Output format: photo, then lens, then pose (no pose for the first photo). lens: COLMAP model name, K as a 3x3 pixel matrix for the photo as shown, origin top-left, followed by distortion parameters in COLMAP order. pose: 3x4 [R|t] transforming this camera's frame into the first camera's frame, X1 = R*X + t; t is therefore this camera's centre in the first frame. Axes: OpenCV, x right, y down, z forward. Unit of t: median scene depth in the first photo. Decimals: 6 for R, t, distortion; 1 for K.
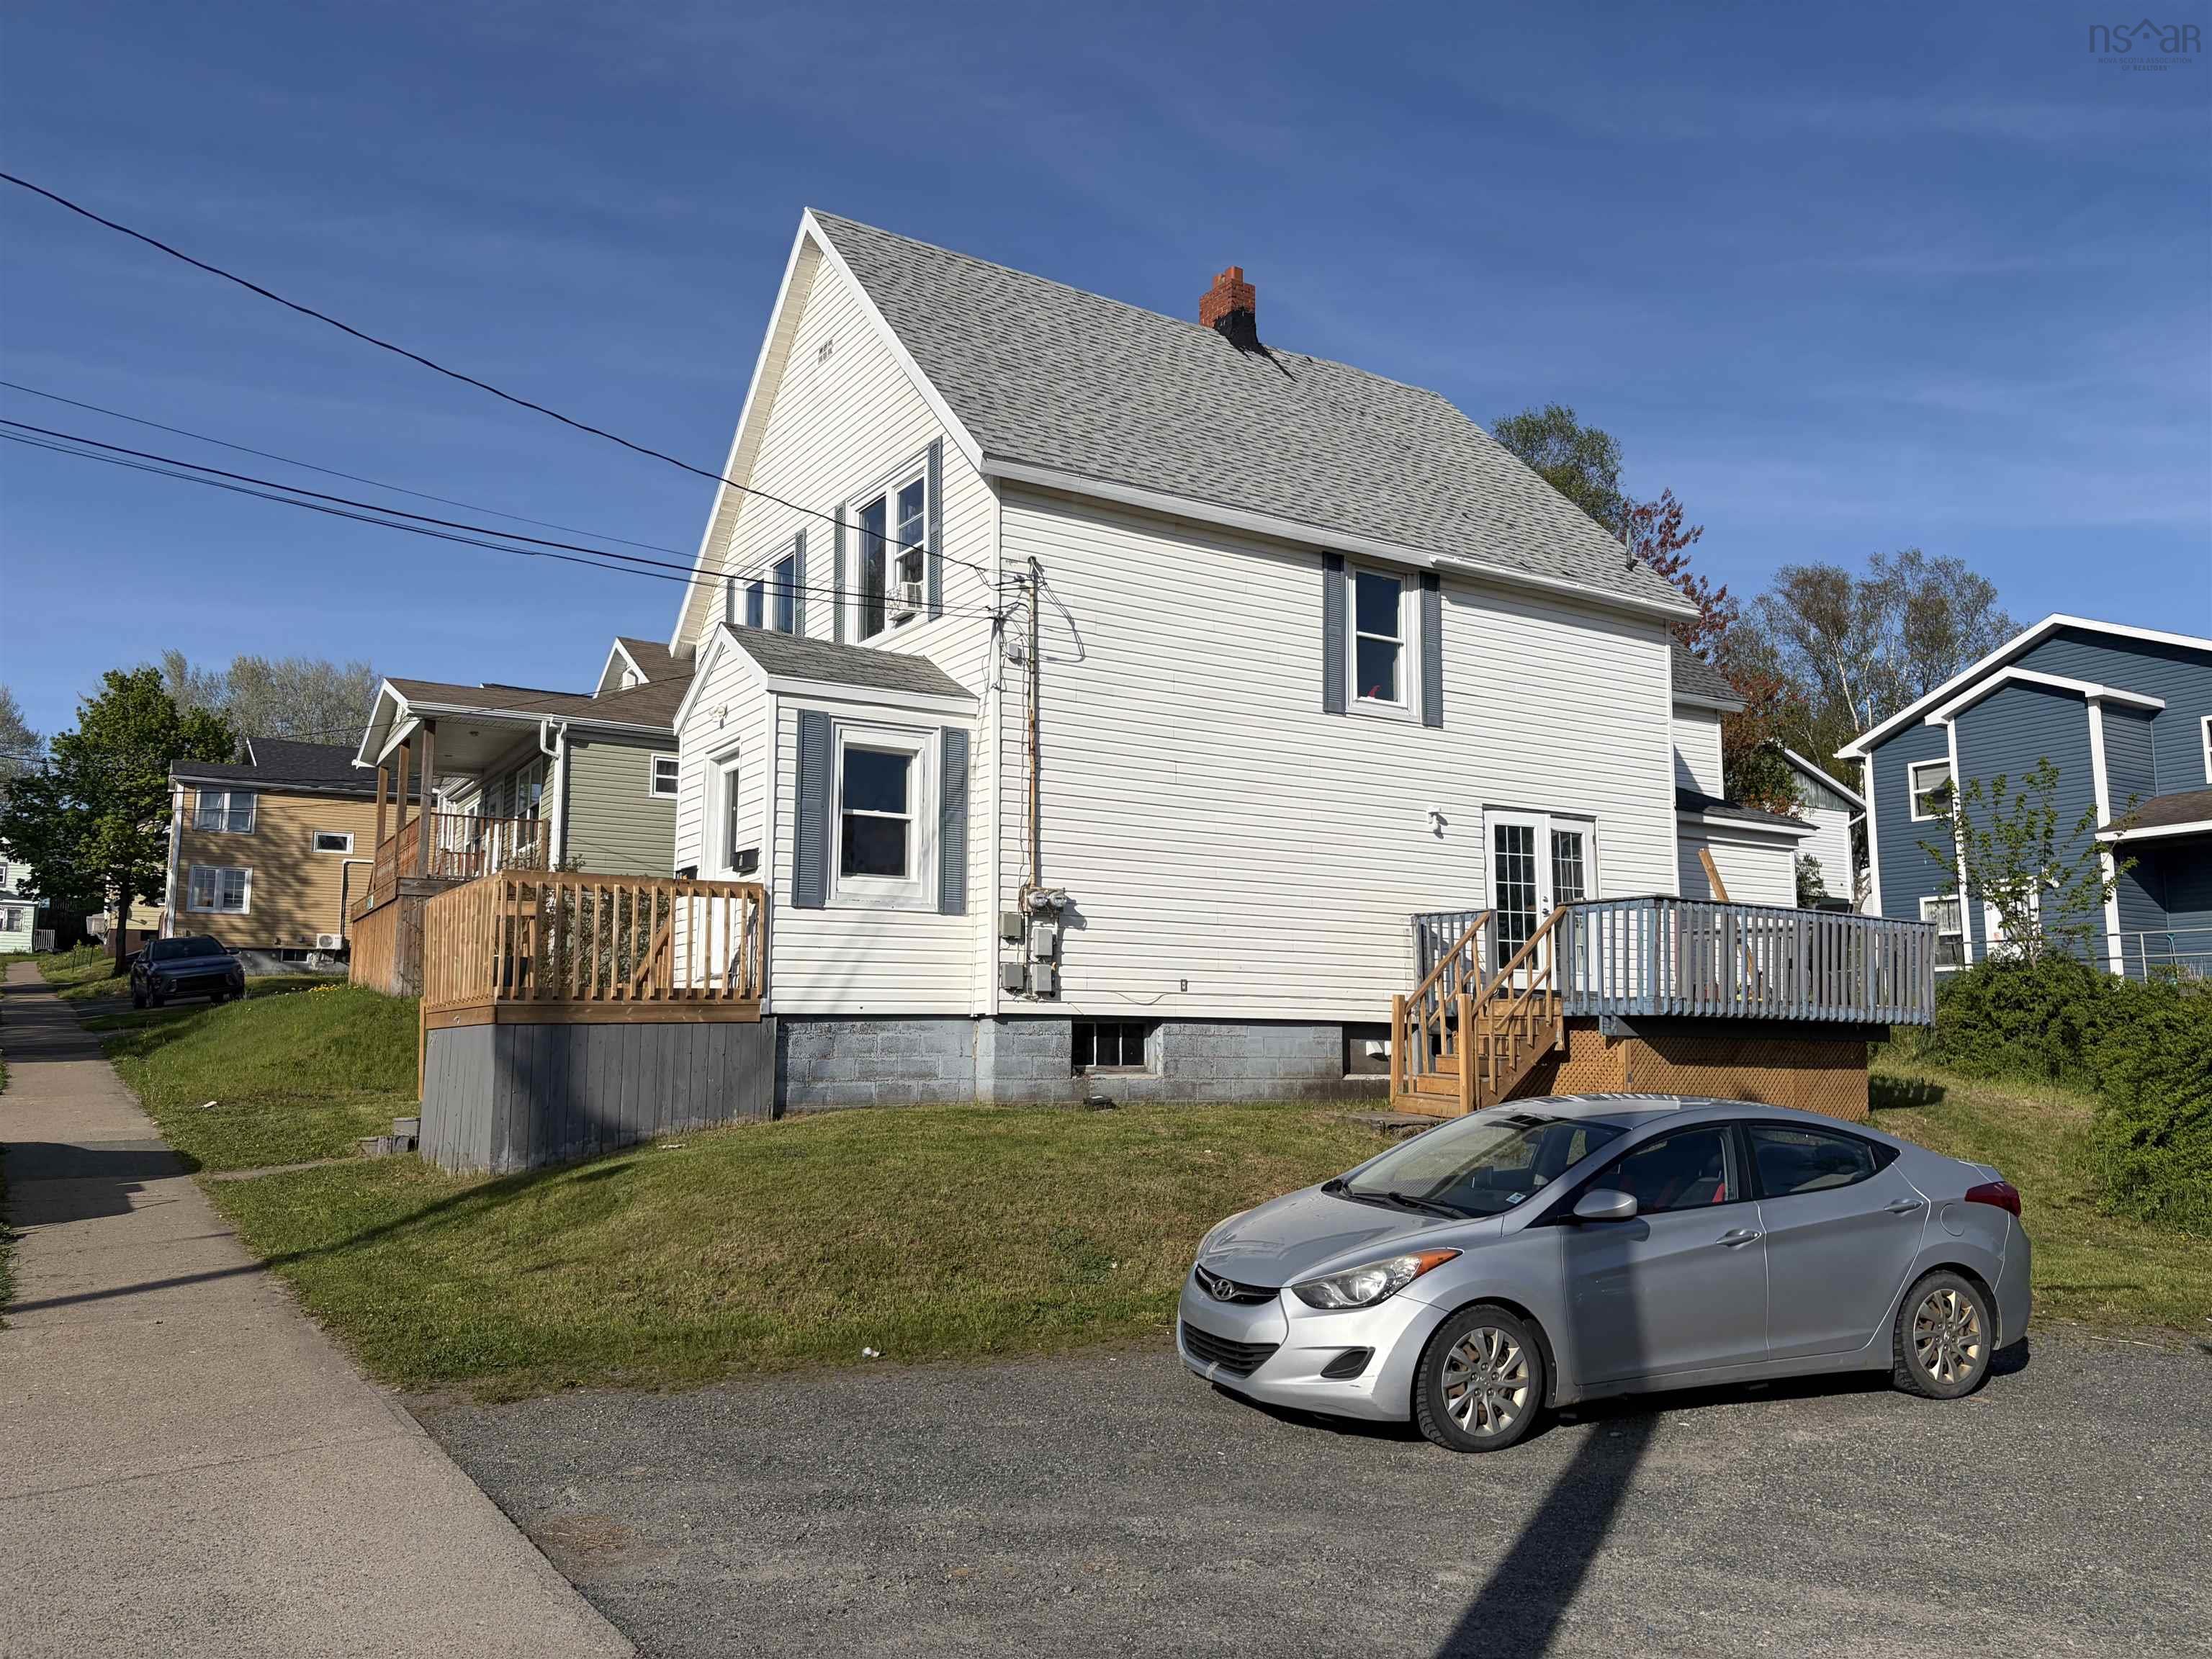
lens RADIAL K [[1653.0, 0, 1106.0], [0, 1653.0, 829.5], [0, 0, 1]] dist [0.128705, -0.208245]
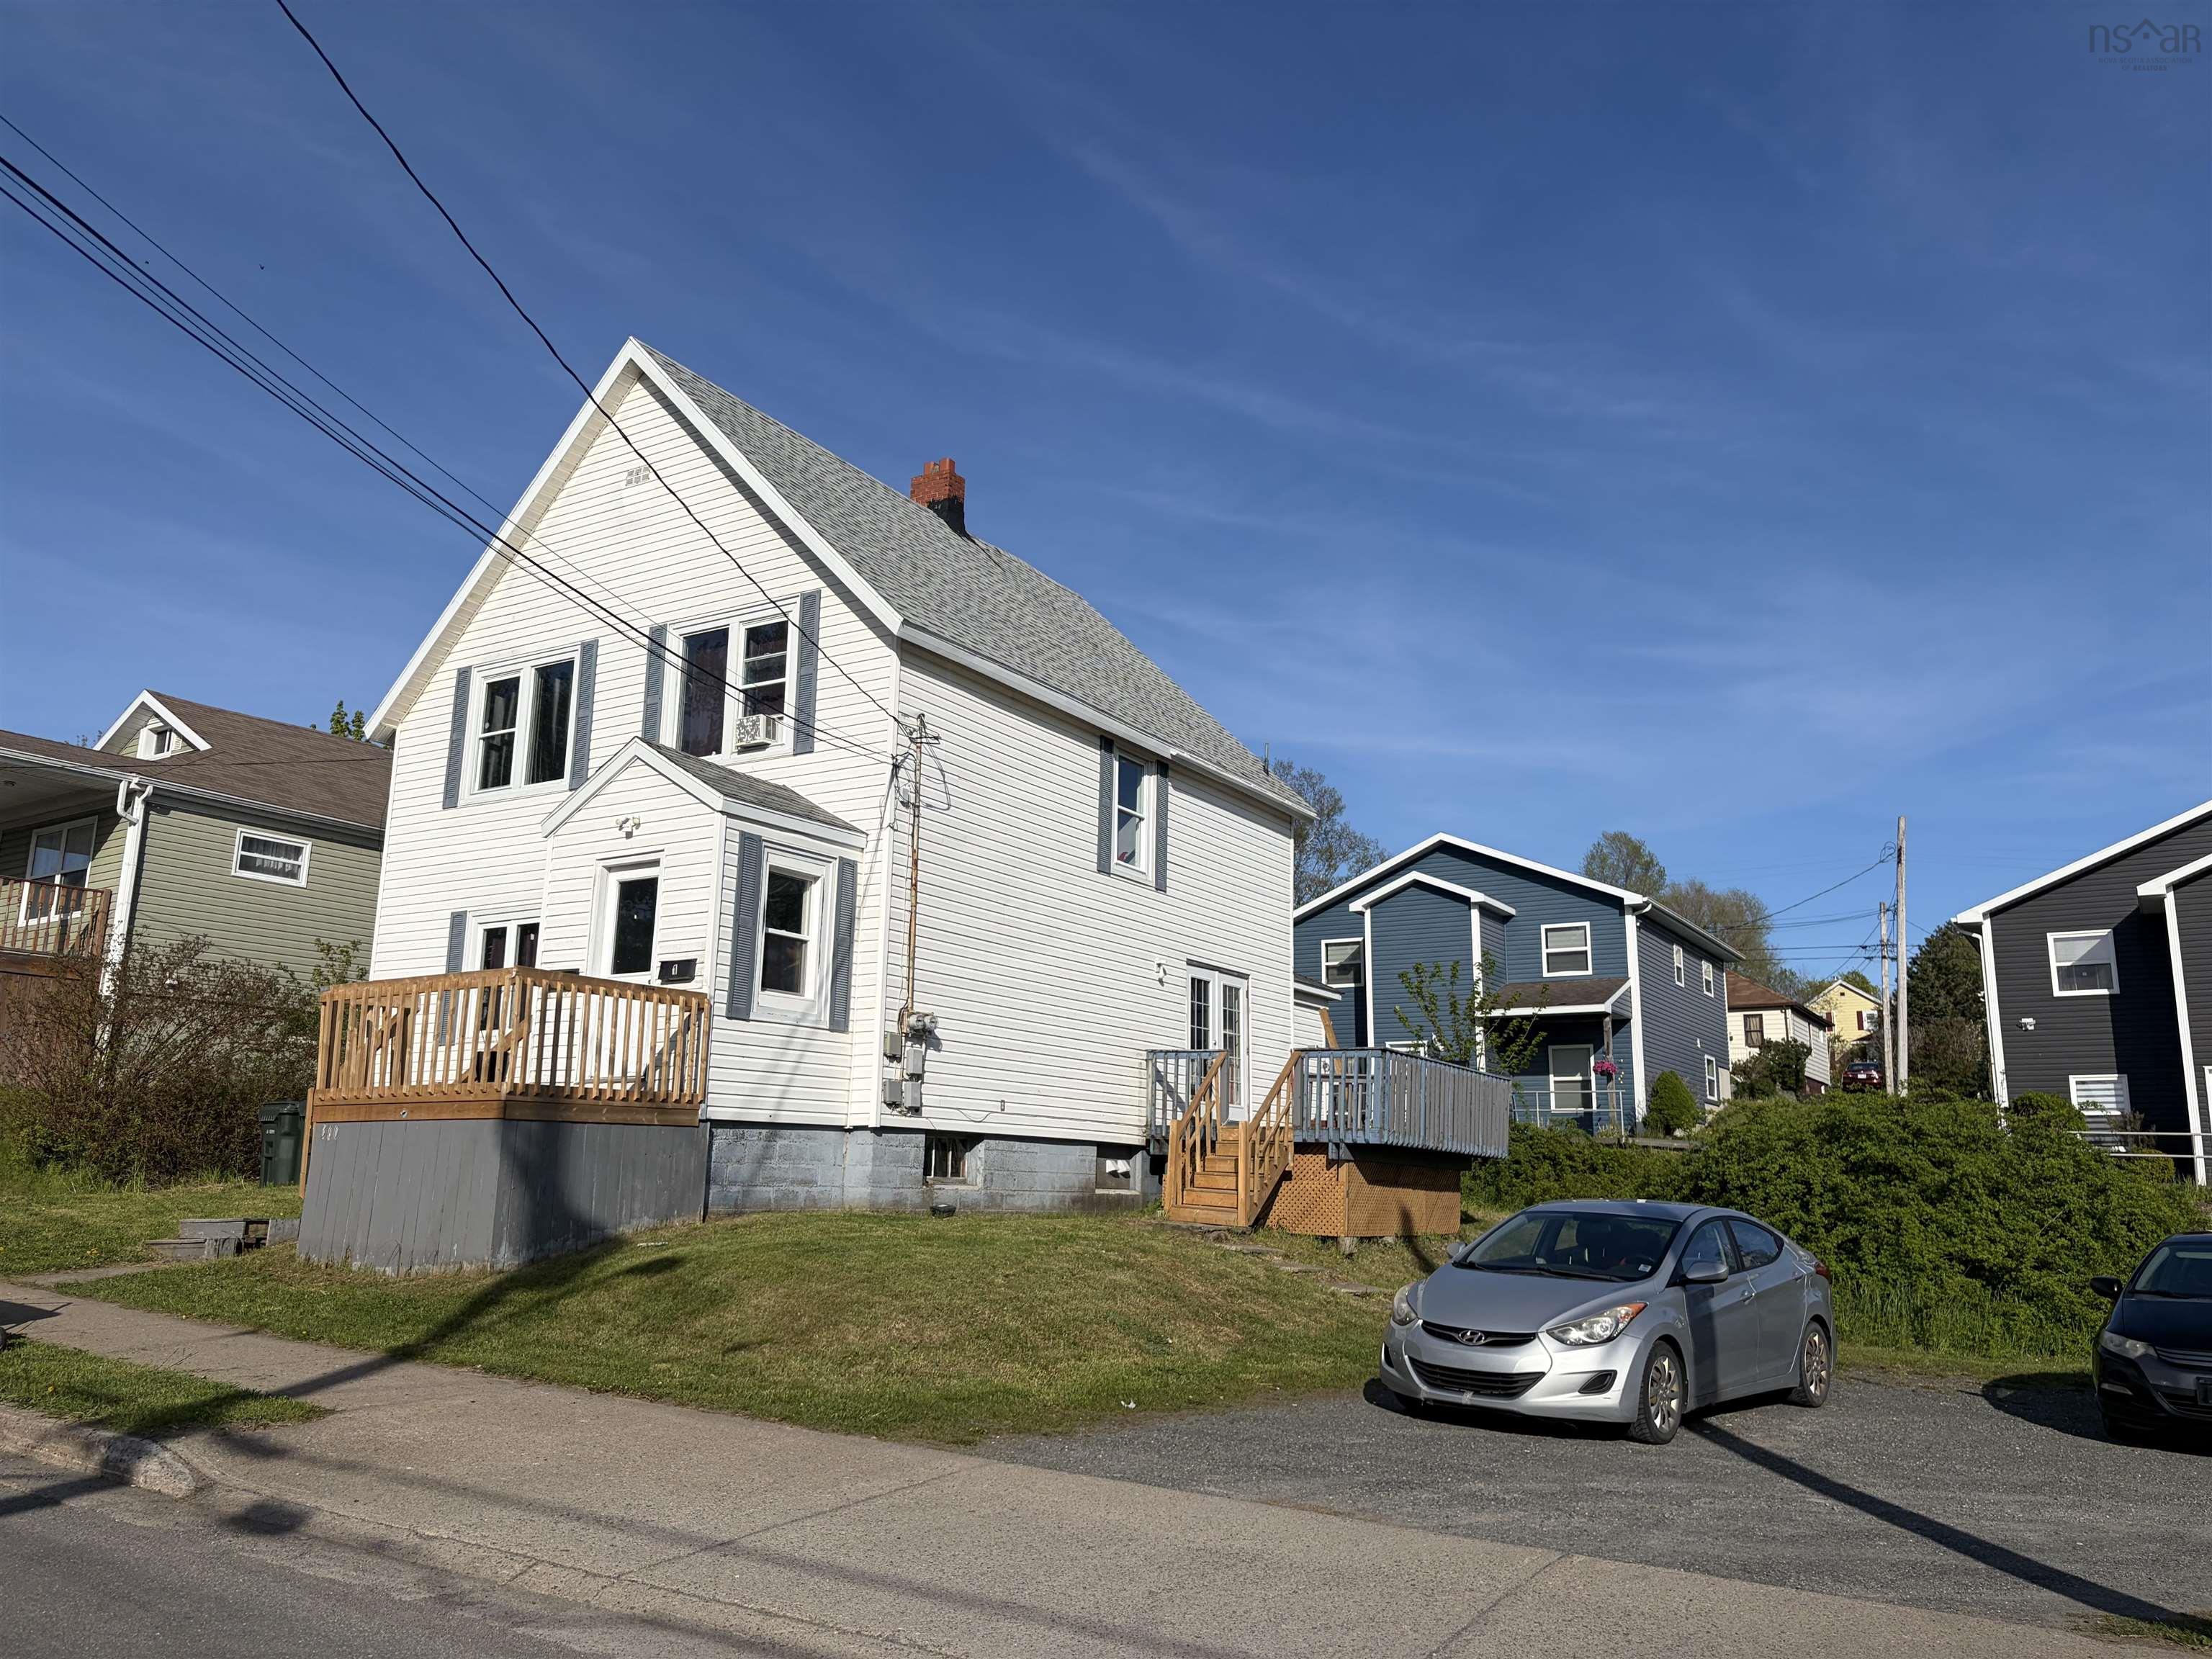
lens RADIAL K [[1658.9, 0, 1106.0], [0, 1658.9, 829.5], [0, 0, 1]] dist [0.059857, -0.092029]
pose [[0.904498, 0.106474, 0.412973, -0.386326], [-0.075219, 0.992981, -0.091268, 0.006023], [-0.419792, 0.051489, 0.906159, -0.060455]]
